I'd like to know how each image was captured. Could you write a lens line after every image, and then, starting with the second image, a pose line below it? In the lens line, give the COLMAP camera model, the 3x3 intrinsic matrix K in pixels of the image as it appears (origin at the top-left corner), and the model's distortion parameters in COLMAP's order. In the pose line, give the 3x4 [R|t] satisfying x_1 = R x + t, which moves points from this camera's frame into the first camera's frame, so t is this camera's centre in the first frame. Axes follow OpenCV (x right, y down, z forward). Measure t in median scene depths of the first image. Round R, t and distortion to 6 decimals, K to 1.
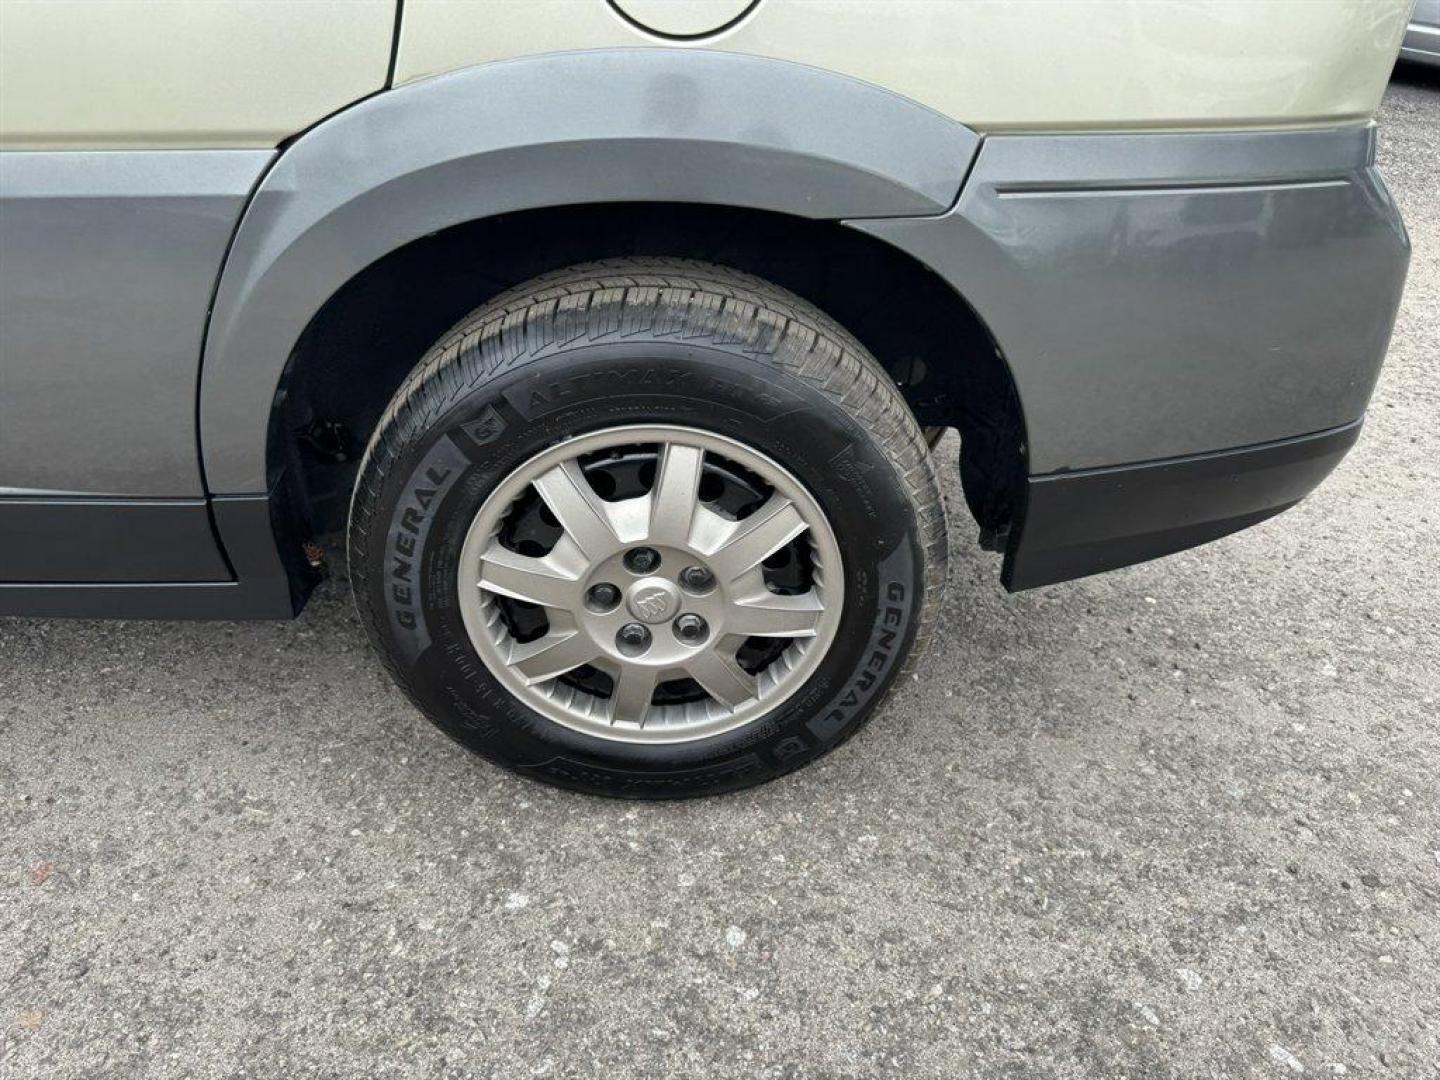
lens RADIAL K [[1056.8, 0, 720.0], [0, 1056.8, 540.0], [0, 0, 1]] dist [0.016822, -0.022966]
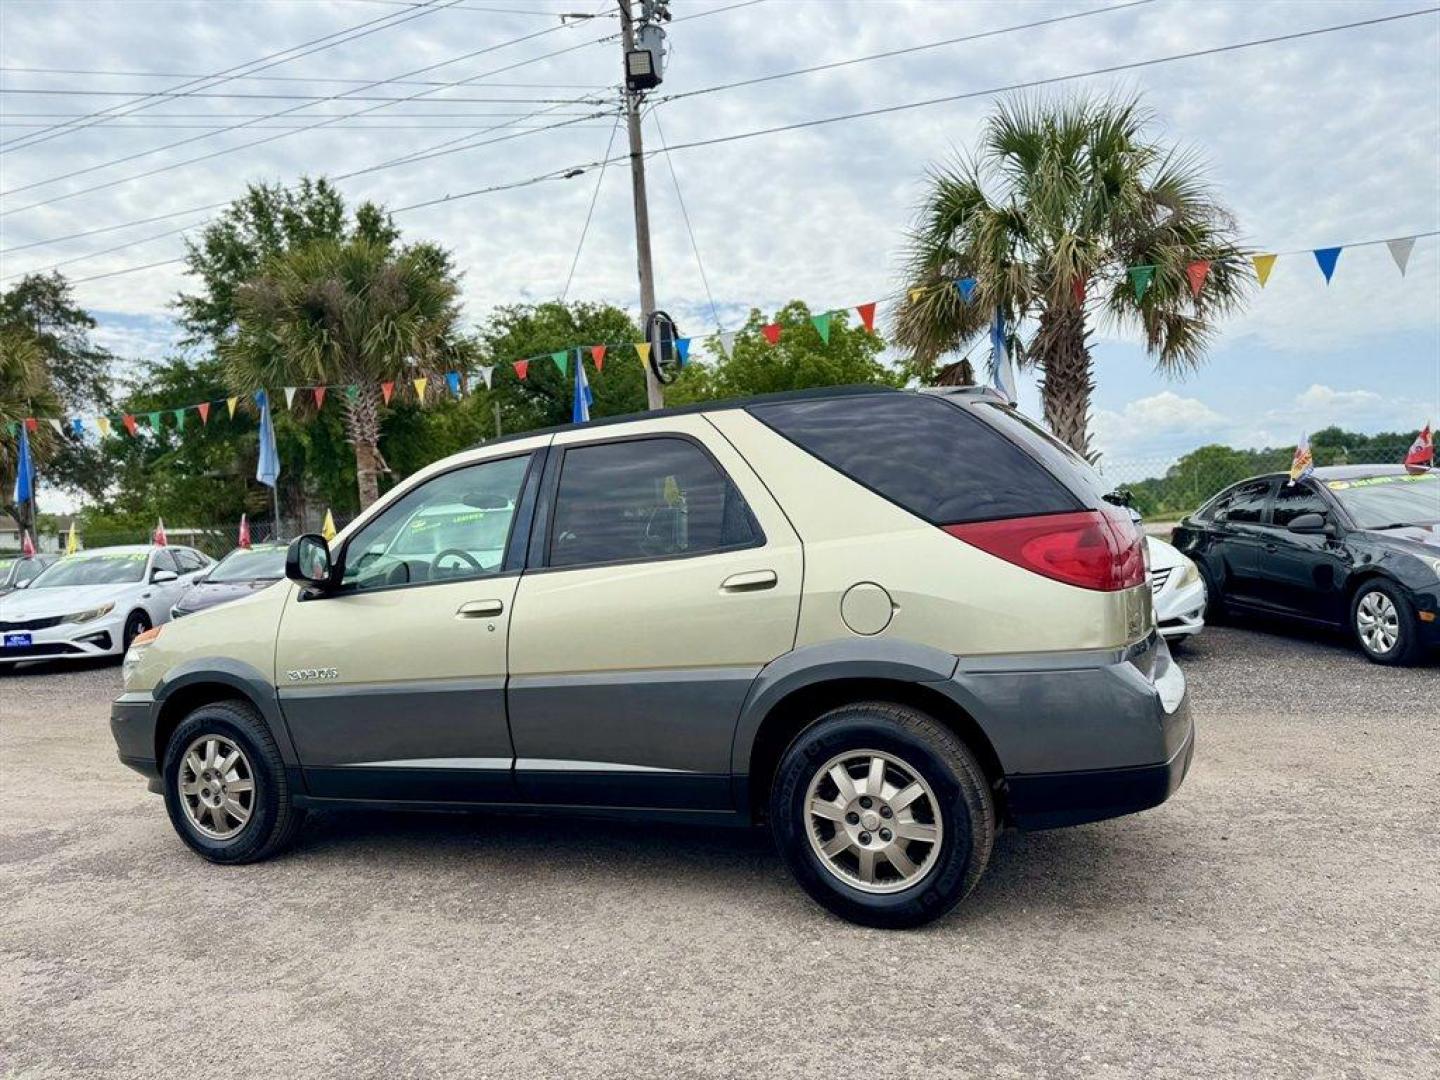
lens RADIAL K [[1056.8, 0, 720.0], [0, 1056.8, 540.0], [0, 0, 1]] dist [0.016822, -0.022966]
pose [[0.900805, -0.083758, -0.426069, 0.813440], [-0.145931, 0.865754, -0.478722, 0.796004], [0.408967, 0.493412, 0.767652, -1.625002]]
